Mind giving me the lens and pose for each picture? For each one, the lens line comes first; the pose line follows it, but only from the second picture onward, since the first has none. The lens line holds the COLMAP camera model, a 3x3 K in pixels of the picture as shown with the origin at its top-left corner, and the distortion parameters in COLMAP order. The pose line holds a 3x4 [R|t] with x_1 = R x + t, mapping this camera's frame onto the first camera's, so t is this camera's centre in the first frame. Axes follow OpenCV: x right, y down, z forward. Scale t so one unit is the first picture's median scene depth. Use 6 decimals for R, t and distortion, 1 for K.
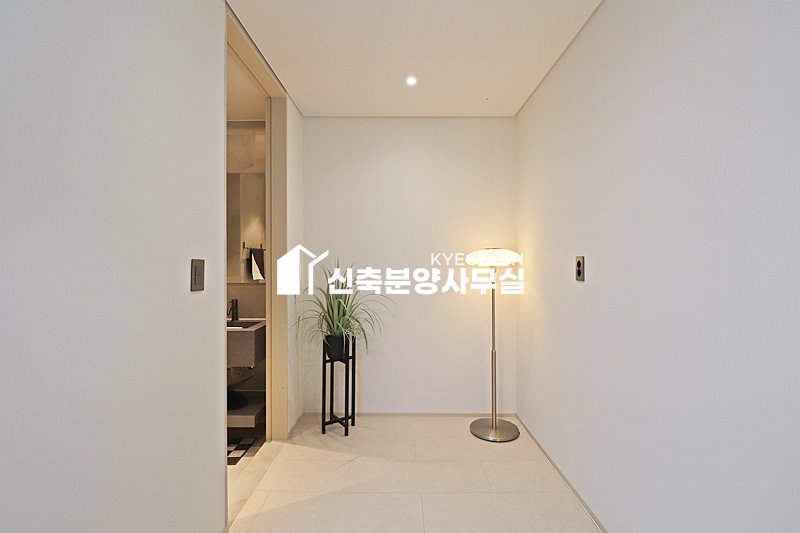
lens RADIAL K [[371.3, 0, 401.9], [0, 371.3, 263.2], [0, 0, 1]] dist [0.001481, -0.014173]
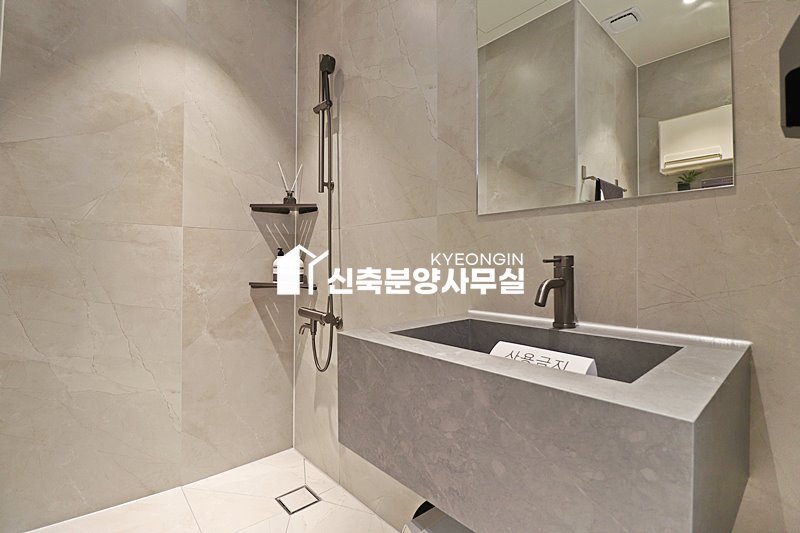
lens RADIAL K [[371.3, 0, 401.9], [0, 371.3, 263.2], [0, 0, 1]] dist [0.001481, -0.014173]
pose [[0.667465, -0.001300, -0.744640, -0.221065], [-0.000403, 0.999998, -0.002106, 0.072900], [0.744641, 0.001706, 0.667463, 0.493489]]
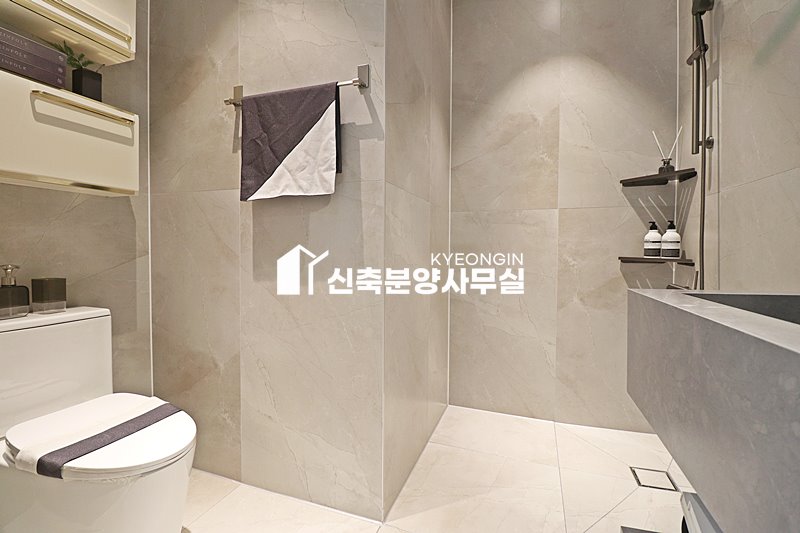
lens RADIAL K [[371.3, 0, 401.9], [0, 371.3, 263.2], [0, 0, 1]] dist [0.001481, -0.014173]
pose [[-0.316074, 0.030341, -0.948249, -0.150115], [0.001346, 0.999502, 0.031533, 0.089099], [0.948734, 0.008690, -0.315957, 0.548280]]
